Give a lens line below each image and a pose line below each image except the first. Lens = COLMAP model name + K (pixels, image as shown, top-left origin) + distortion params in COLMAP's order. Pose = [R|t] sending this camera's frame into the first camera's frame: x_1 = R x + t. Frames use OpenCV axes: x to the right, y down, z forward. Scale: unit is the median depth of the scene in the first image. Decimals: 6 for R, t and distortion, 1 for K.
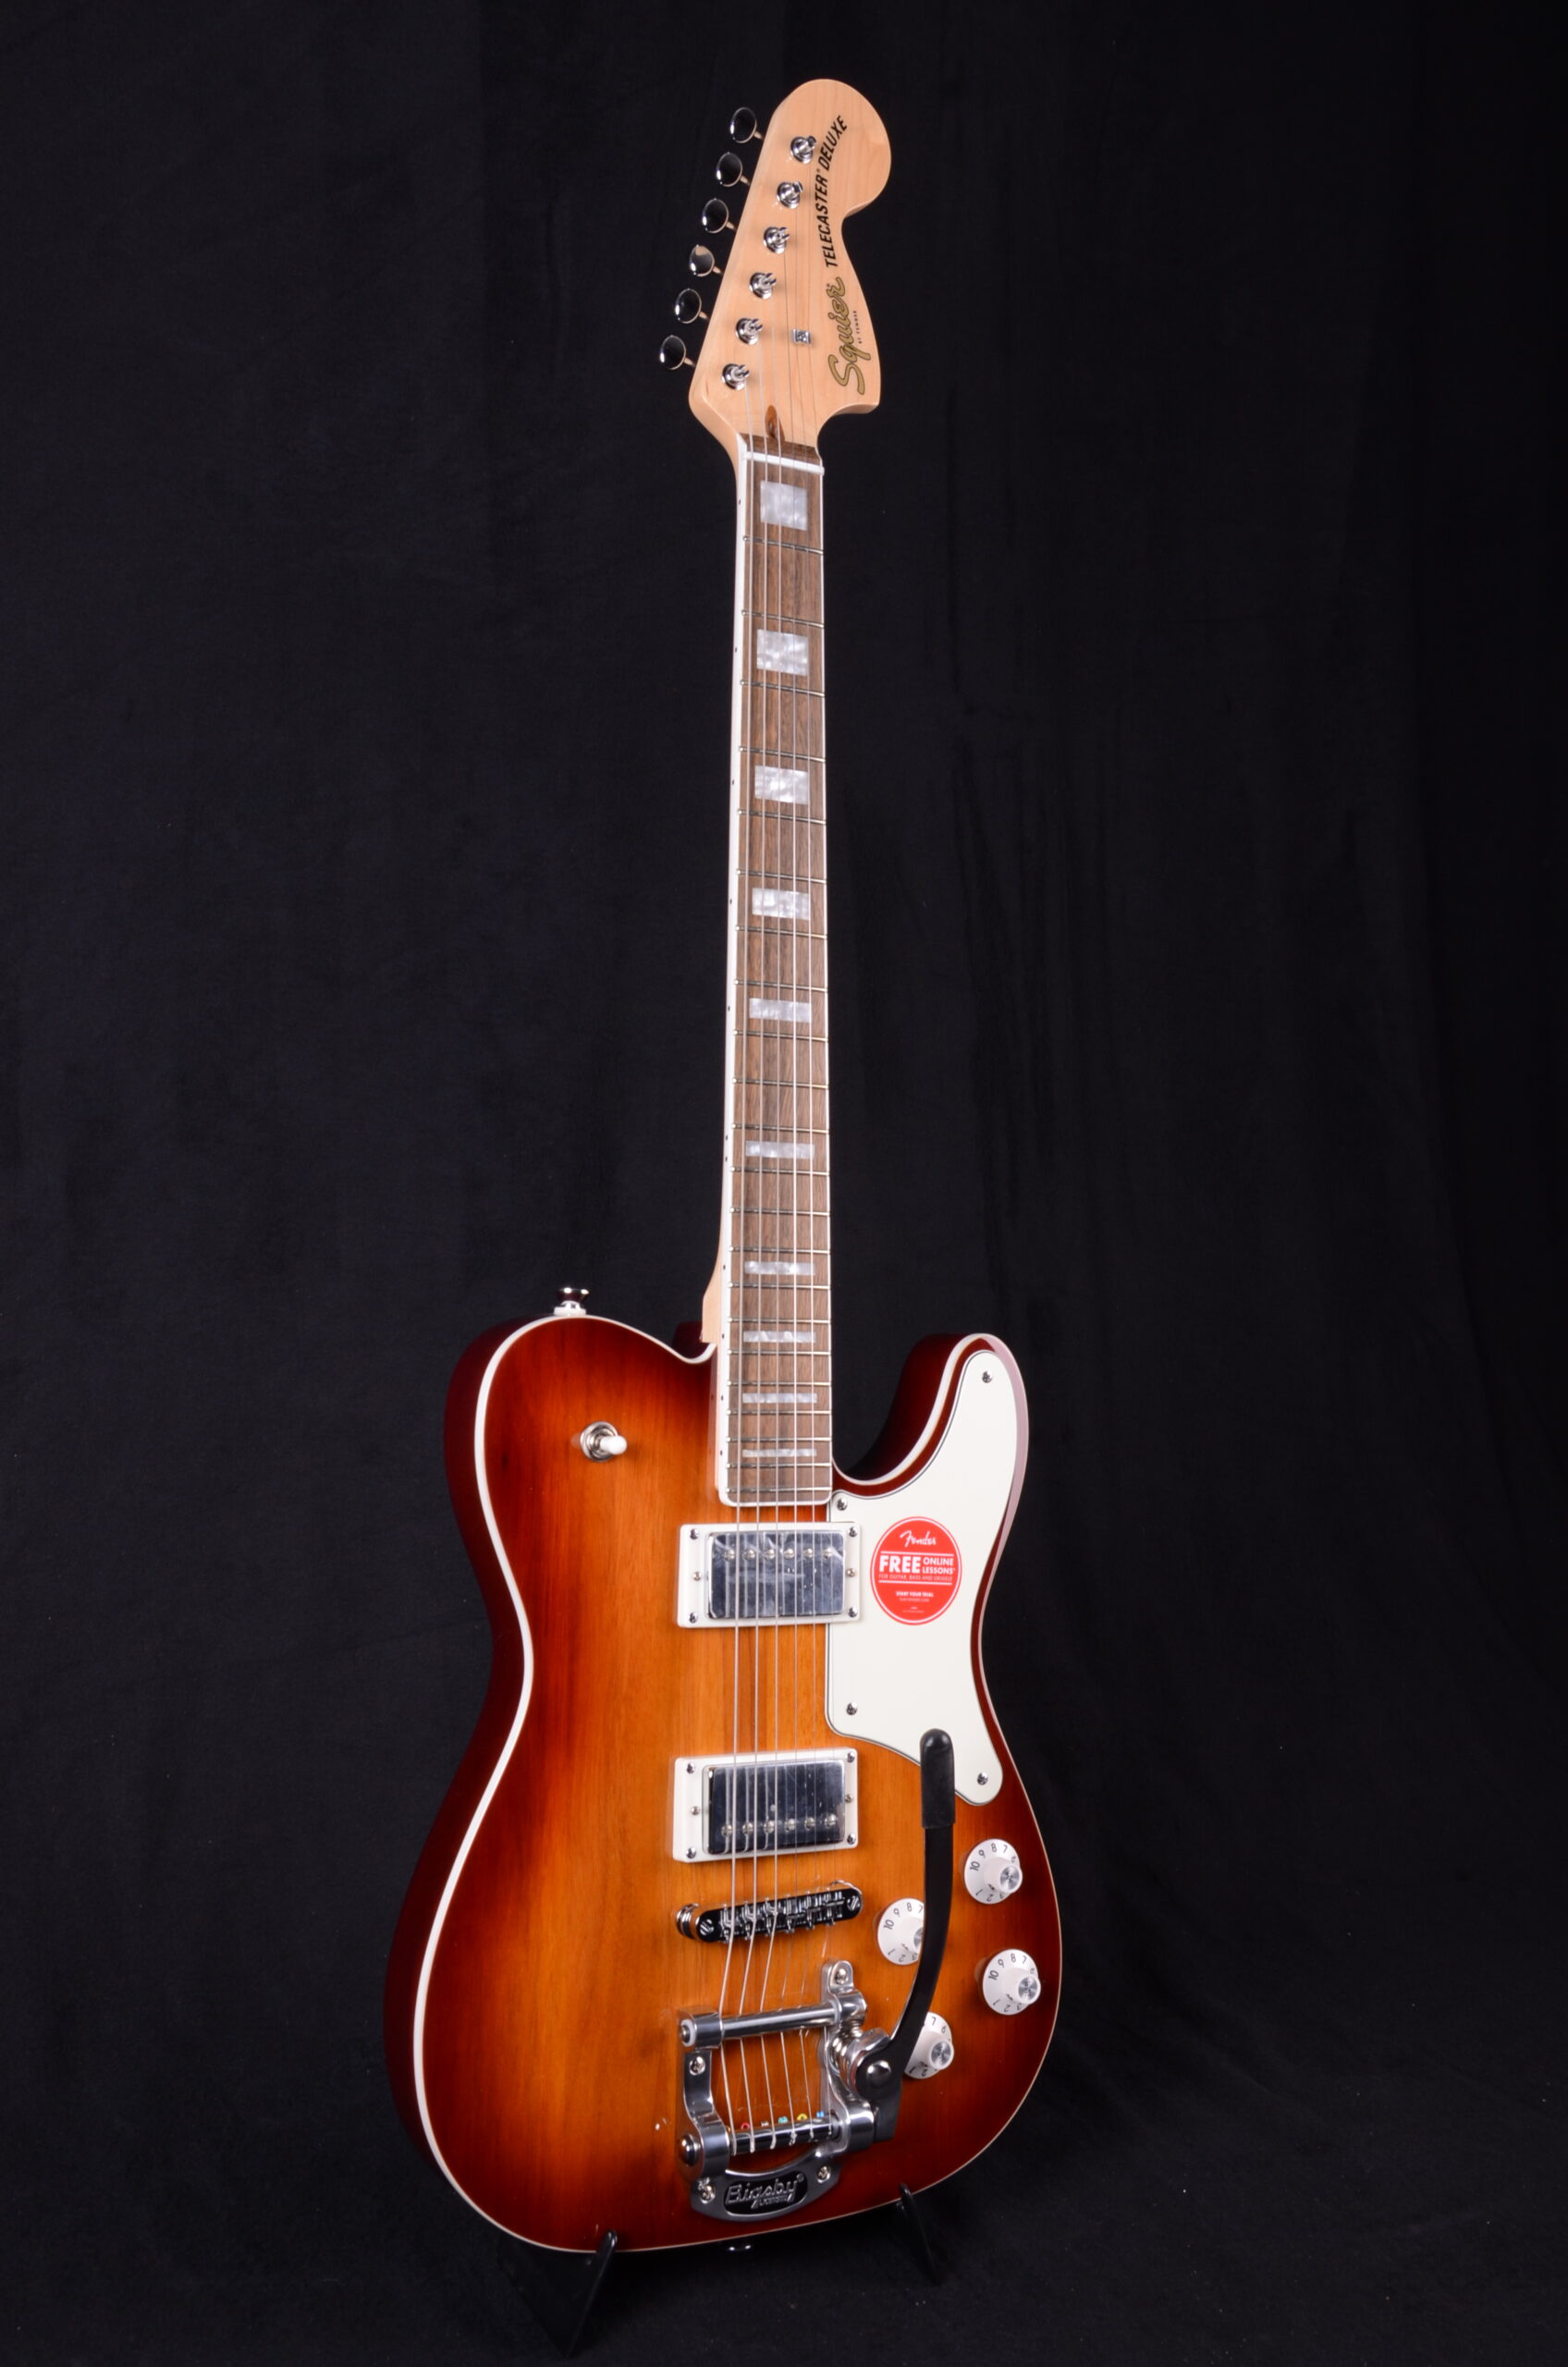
lens RADIAL K [[2535.5, 0, 790.6], [0, 2535.5, 1193.4], [0, 0, 1]] dist [-0.057328, 0.258723]
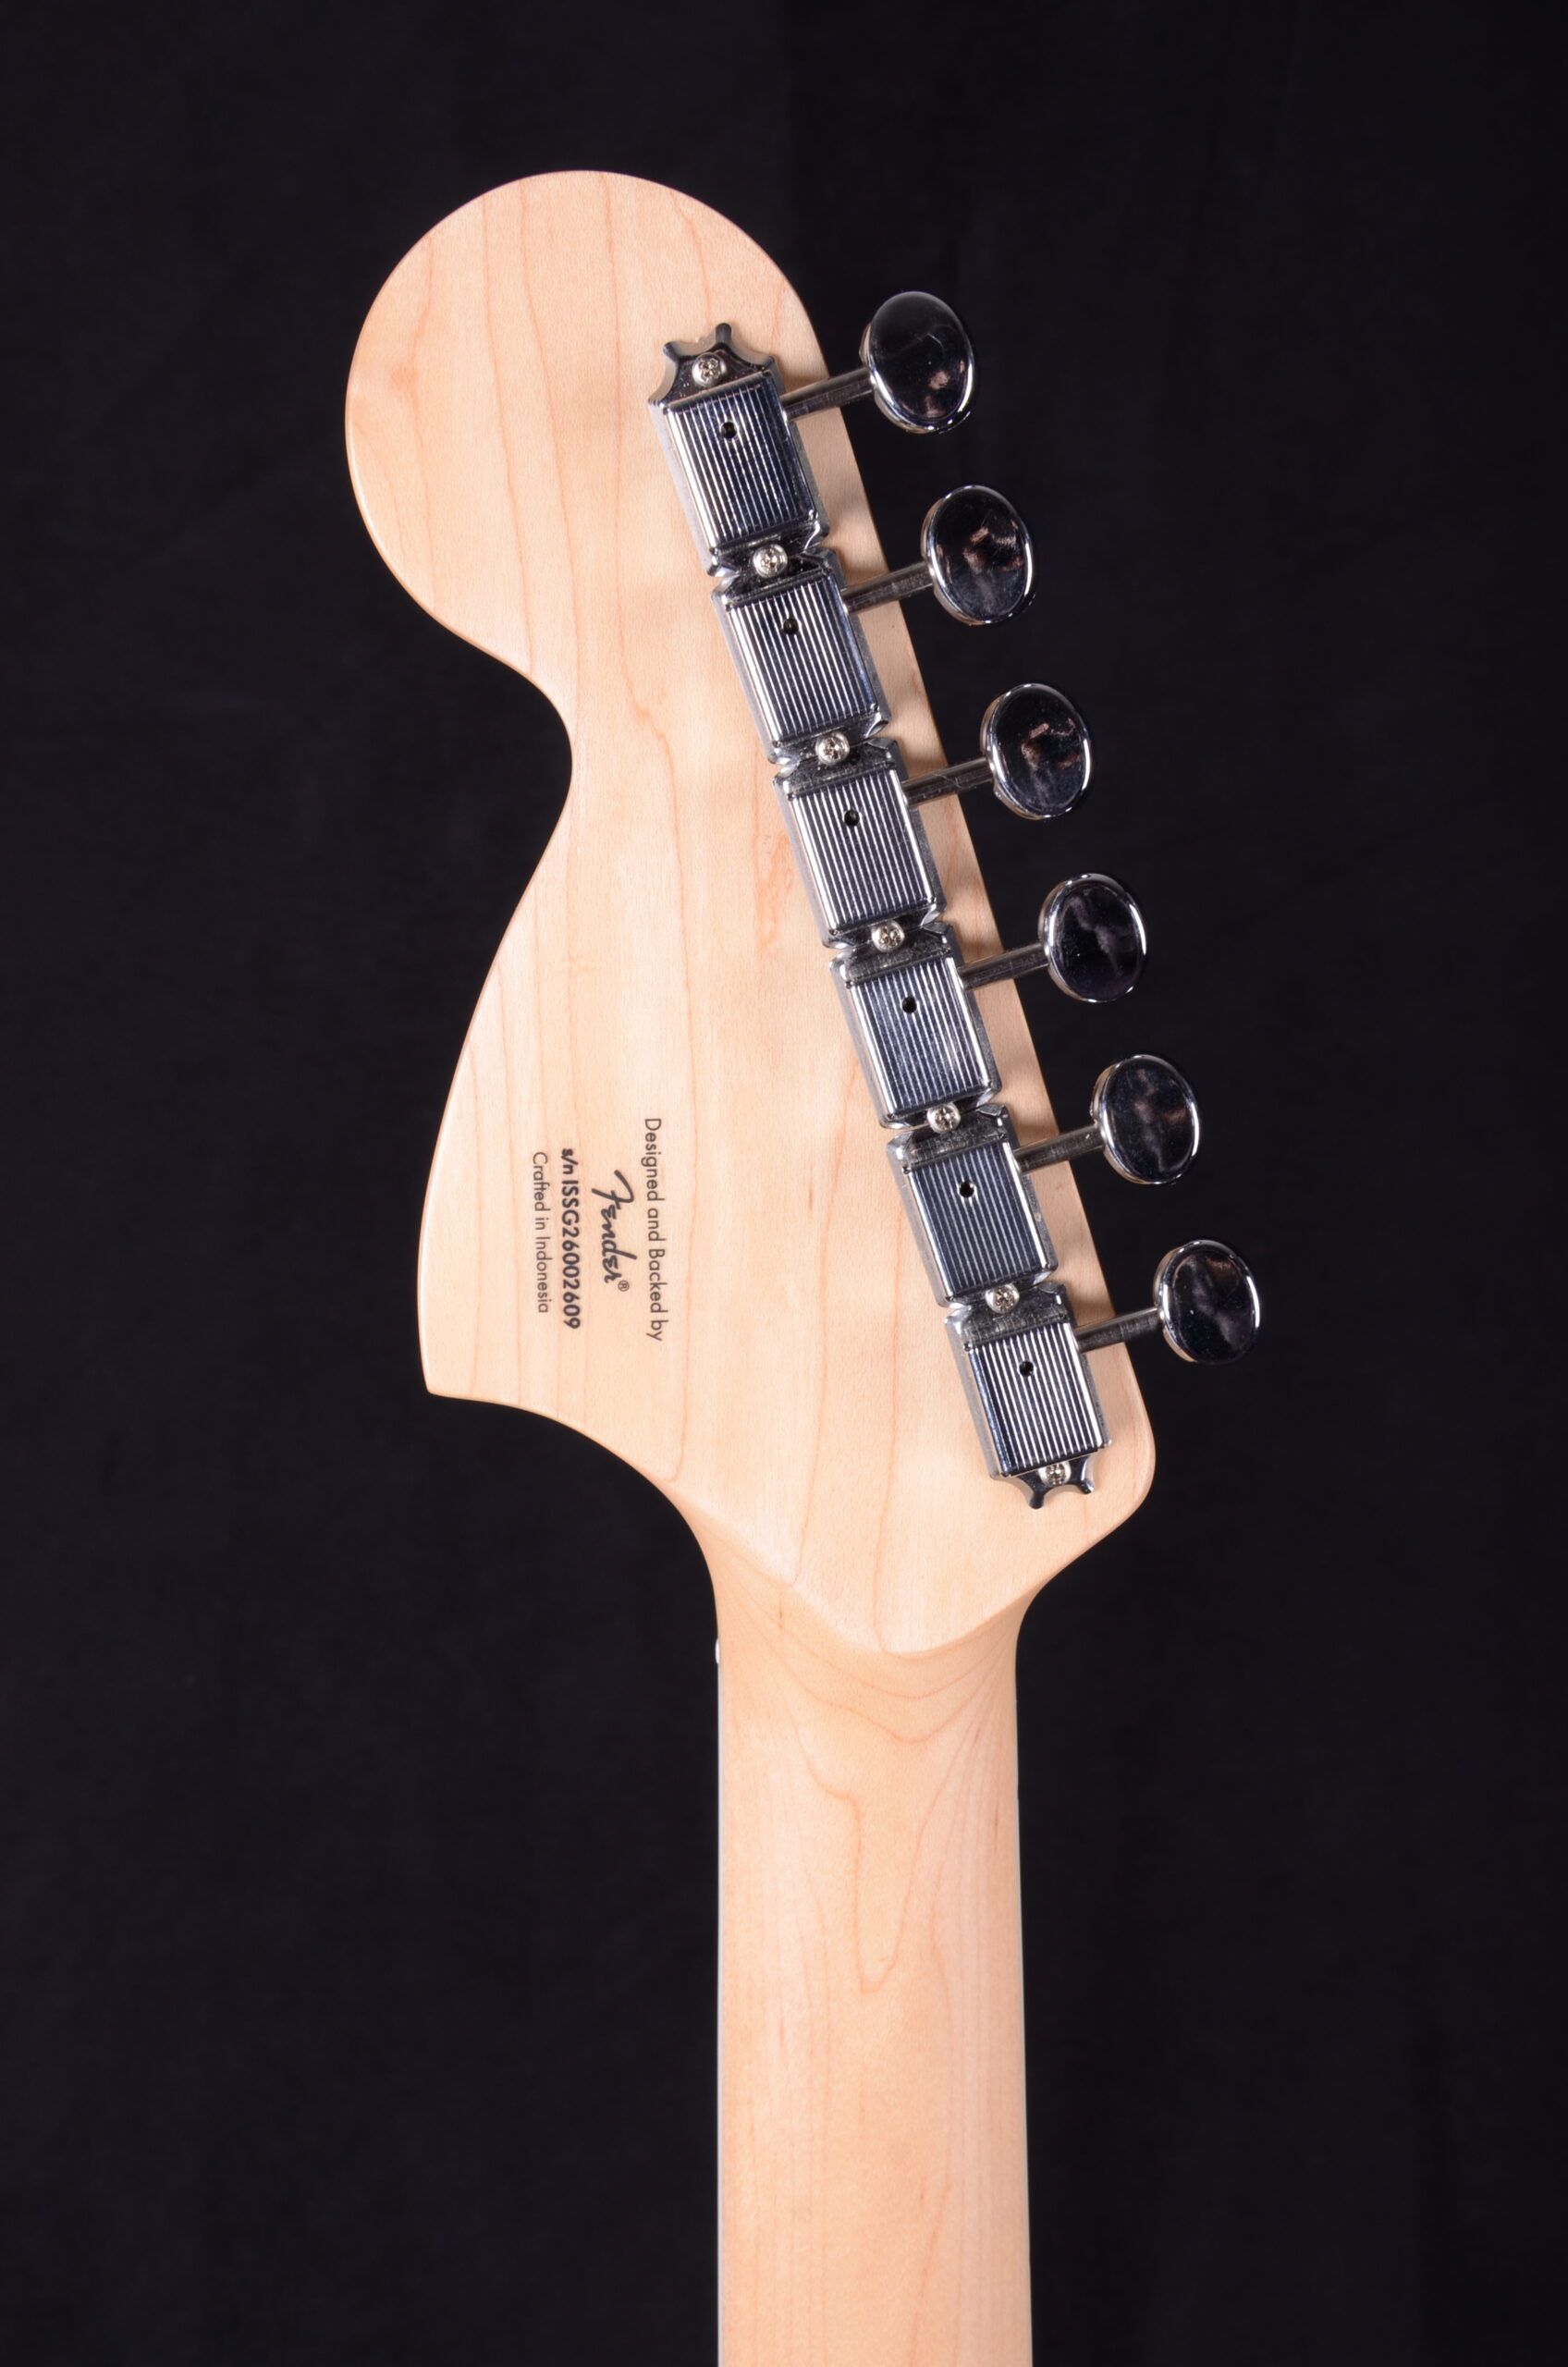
lens RADIAL K [[3301.7, 0, 784.0], [0, 3301.7, 1183.5], [0, 0, 1]] dist [0.027055, 0.055324]
pose [[0.909410, -0.018477, -0.415490, 0.184266], [0.051052, 0.996417, 0.067430, -0.370527], [0.412755, -0.082533, 0.907095, 0.591840]]
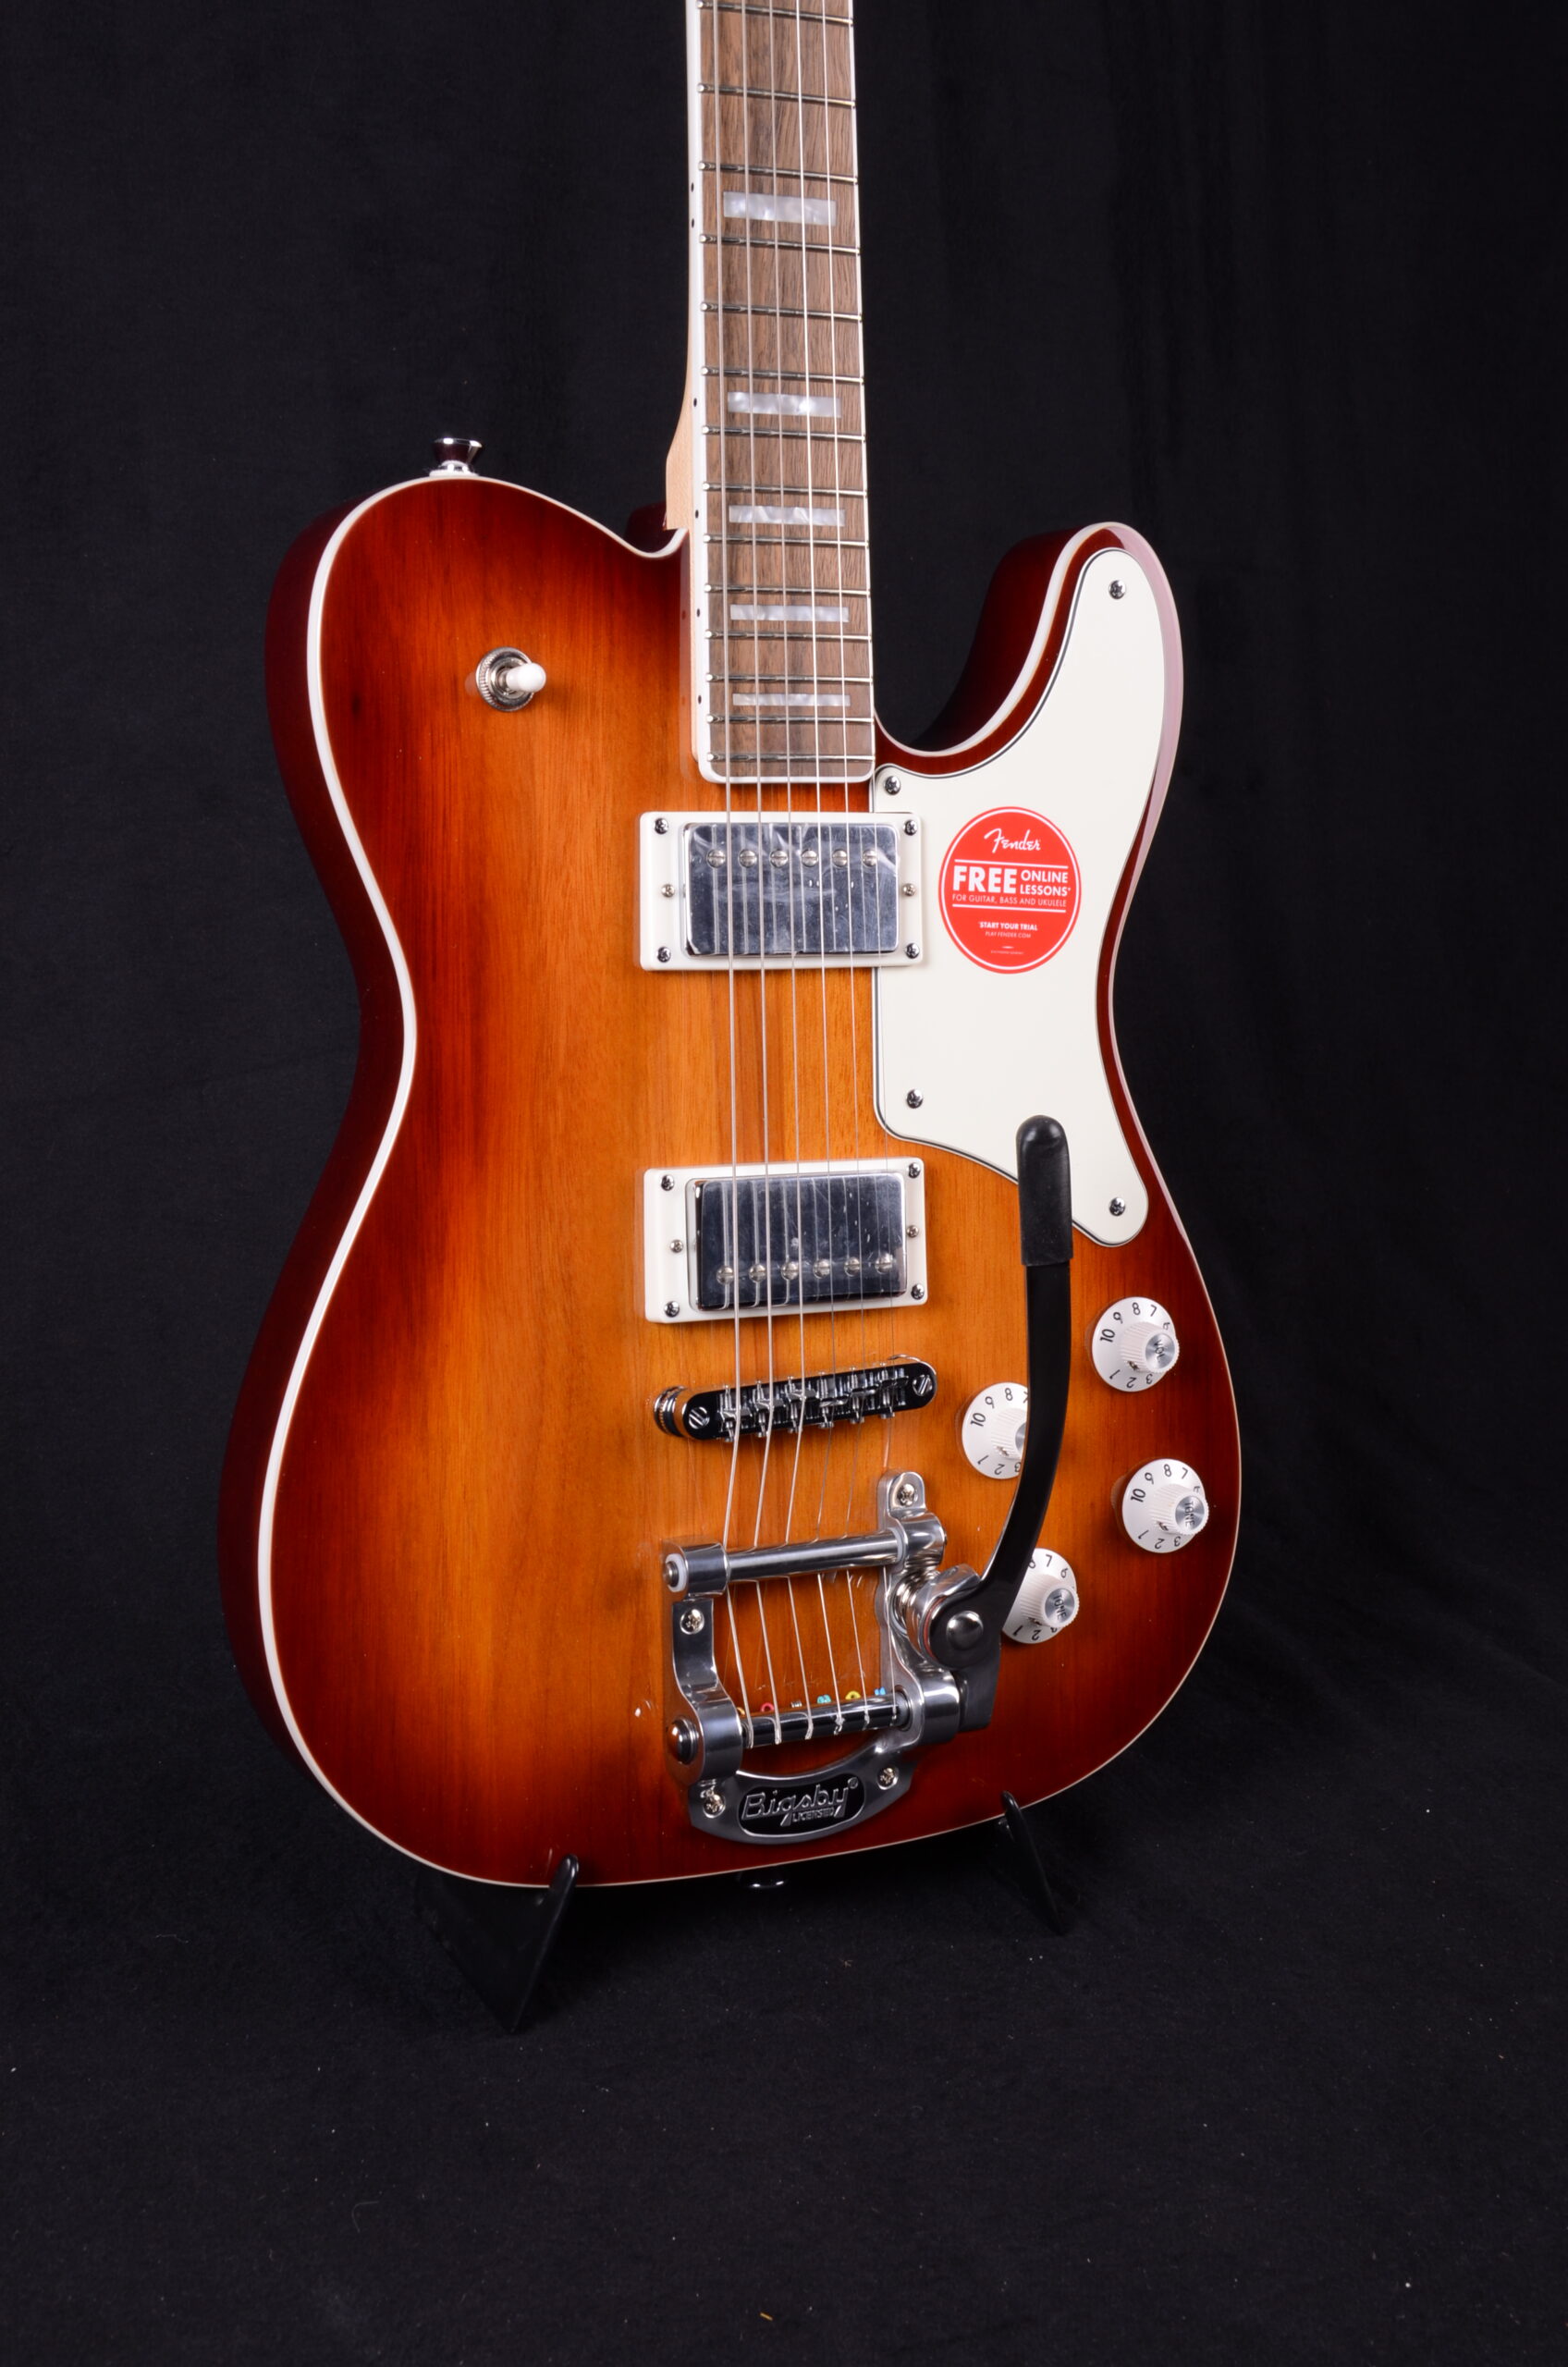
lens RADIAL K [[3346.2, 0, 792.3], [0, 3346.2, 1216.9], [0, 0, 1]] dist [0.111169, 0.121133]
pose [[0.999033, -0.023458, -0.037184, 0.023896], [0.029202, 0.986301, 0.162352, 0.091161], [0.032866, -0.163281, 0.986032, 0.135234]]
